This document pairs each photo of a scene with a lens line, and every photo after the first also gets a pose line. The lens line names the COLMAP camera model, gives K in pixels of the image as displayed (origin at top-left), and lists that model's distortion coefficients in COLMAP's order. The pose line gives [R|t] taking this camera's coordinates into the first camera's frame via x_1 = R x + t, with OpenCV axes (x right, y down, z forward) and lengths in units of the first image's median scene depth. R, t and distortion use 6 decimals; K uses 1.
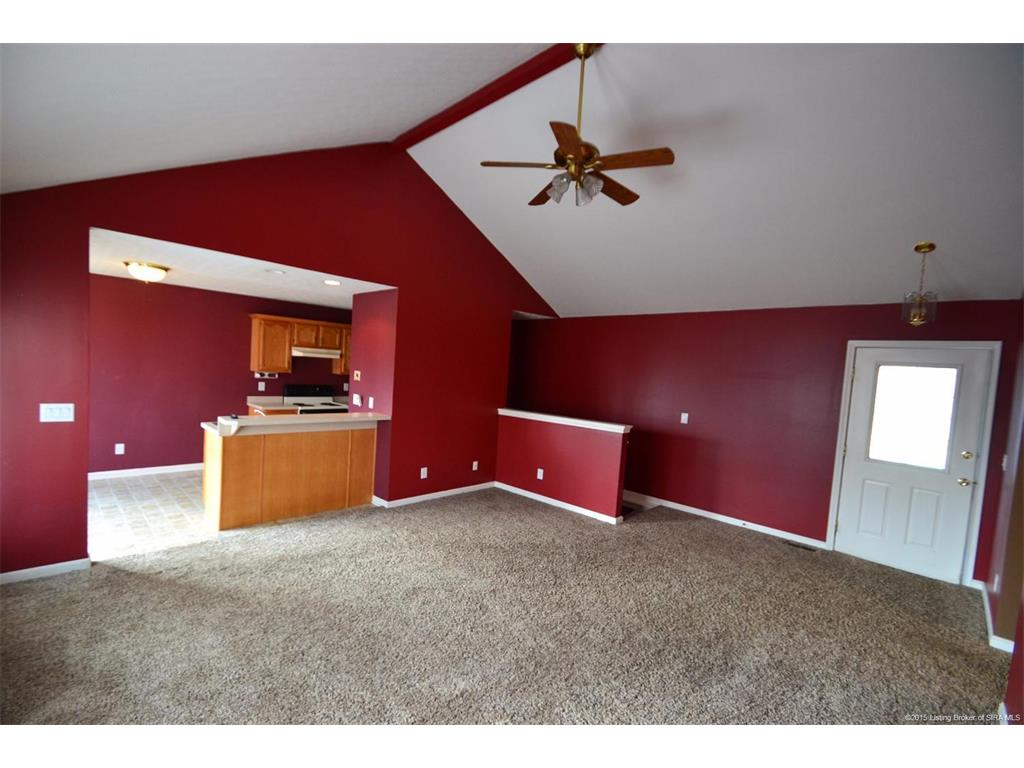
lens RADIAL K [[444.2, 0, 508.3], [0, 444.2, 386.8], [0, 0, 1]] dist [-0.009912, -0.002636]
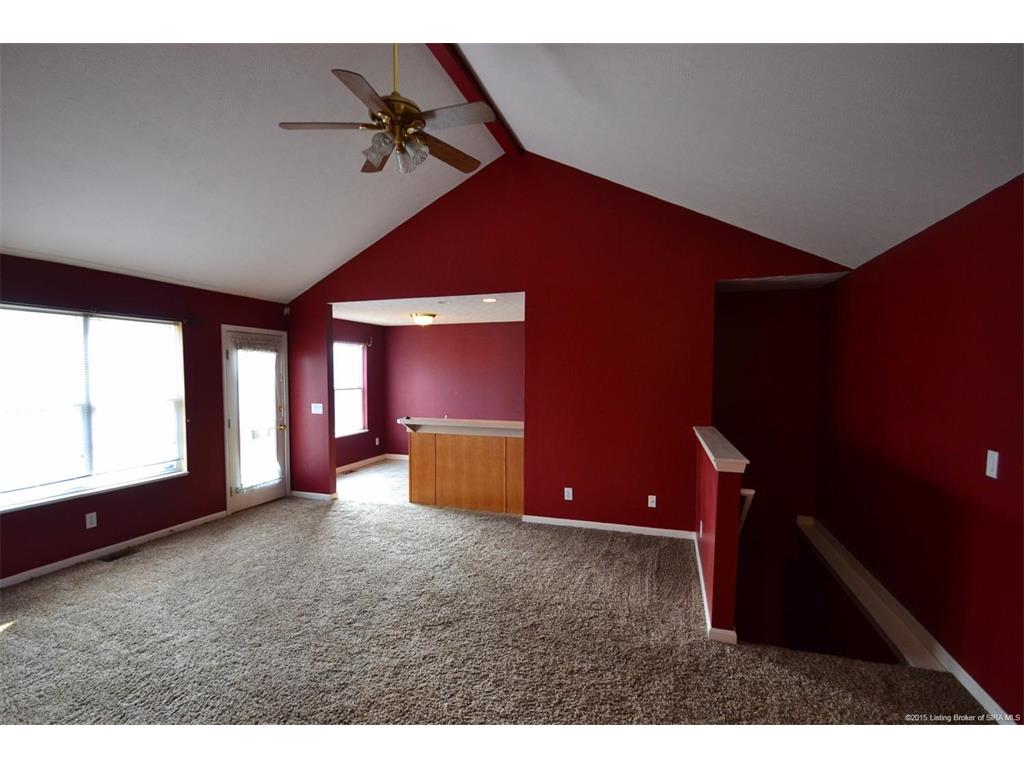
lens RADIAL K [[489.1, 0, 504.8], [0, 489.1, 389.0], [0, 0, 1]] dist [-0.014498, -0.003041]
pose [[0.421607, -0.034927, -0.906106, 0.734936], [-0.013218, 0.998915, -0.044655, 0.038122], [0.906682, 0.030804, 0.420688, 0.553419]]
